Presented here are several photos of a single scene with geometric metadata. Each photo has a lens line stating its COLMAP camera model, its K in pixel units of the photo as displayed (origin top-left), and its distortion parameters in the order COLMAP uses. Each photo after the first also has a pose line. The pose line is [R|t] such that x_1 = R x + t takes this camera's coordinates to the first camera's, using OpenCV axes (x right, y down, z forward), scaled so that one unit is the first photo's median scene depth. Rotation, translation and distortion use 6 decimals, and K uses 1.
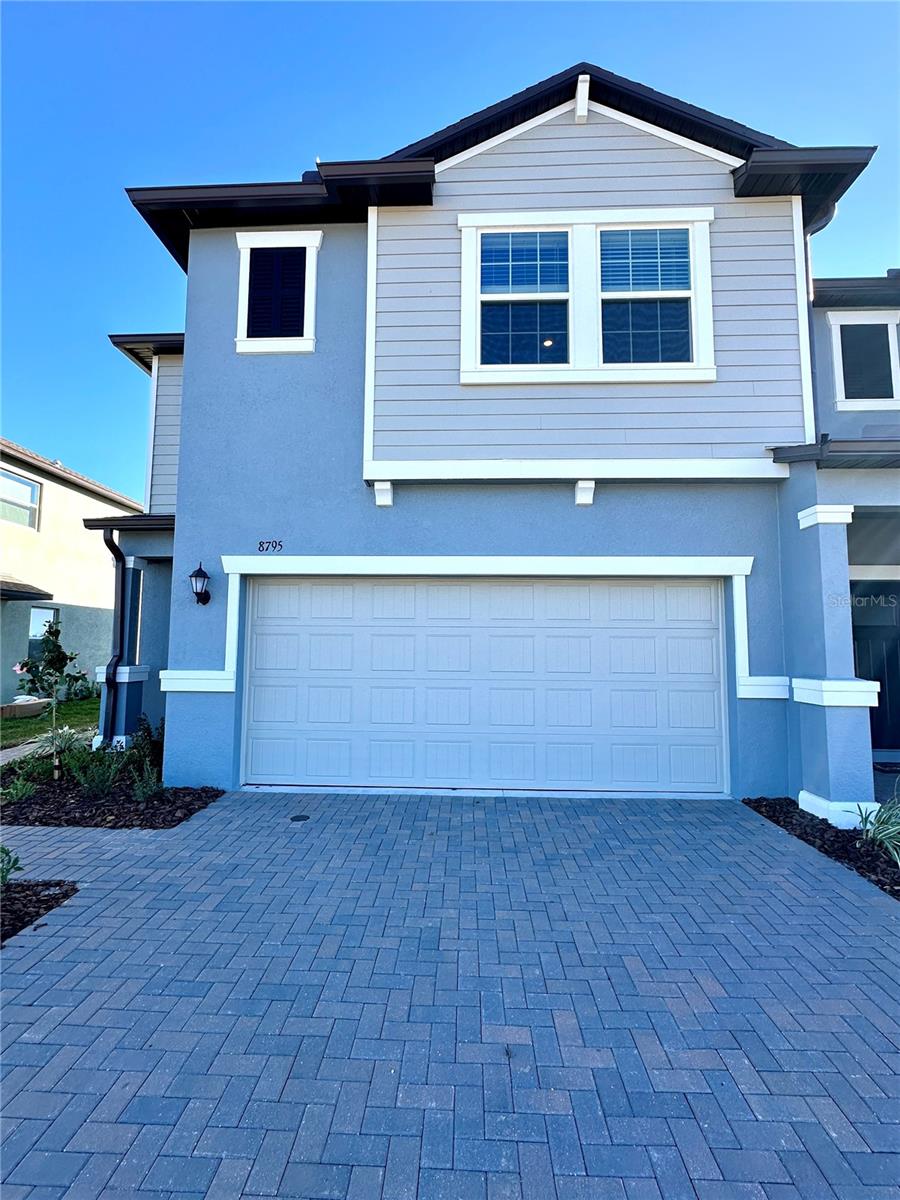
lens RADIAL K [[533.8, 0, 450.0], [0, 533.8, 600.0], [0, 0, 1]] dist [0.000133, 0.000005]
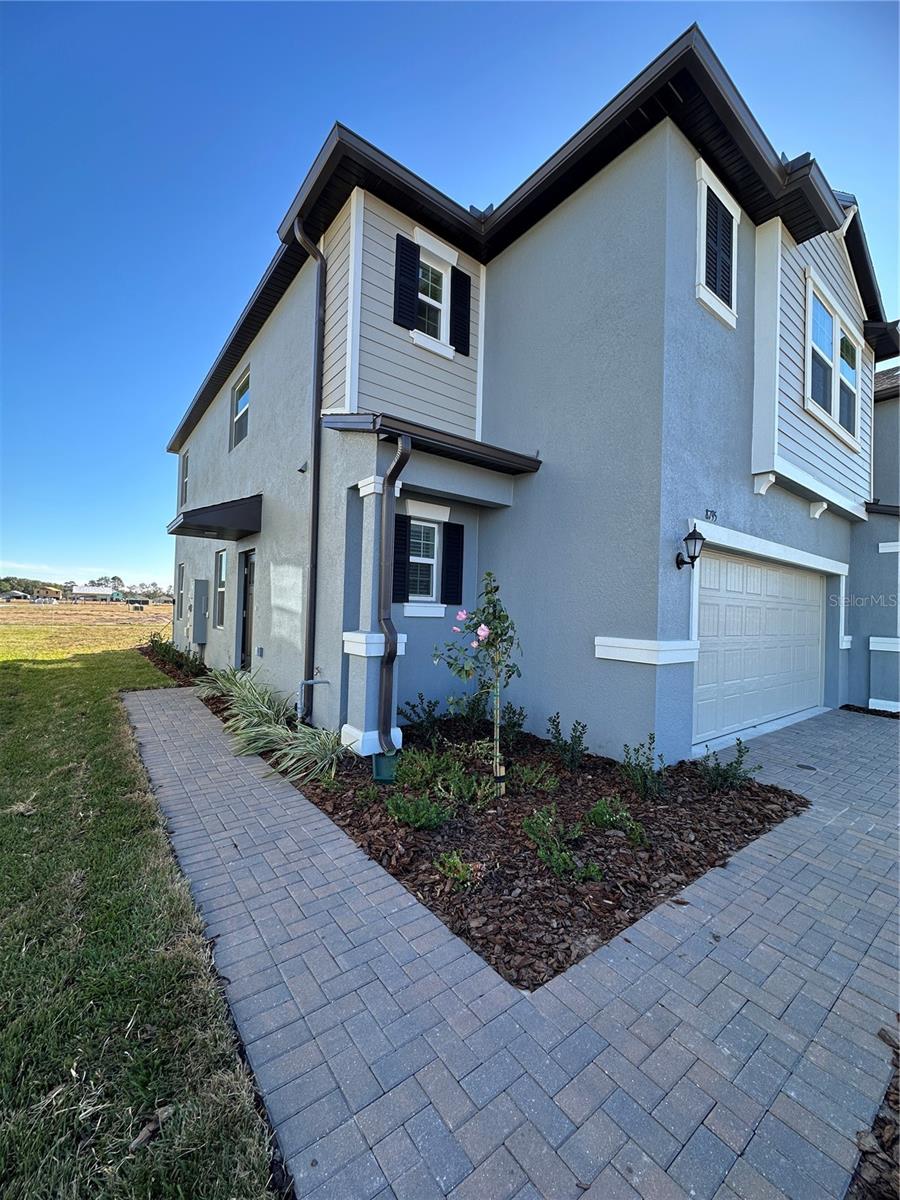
lens RADIAL K [[473.9, 0, 450.0], [0, 473.9, 600.0], [0, 0, 1]] dist [-0.001265, -0.000062]
pose [[0.763878, 0.028156, 0.644746, -1.327381], [-0.087582, 0.994328, 0.060342, 0.047973], [-0.639390, -0.102562, 0.762011, 0.648311]]
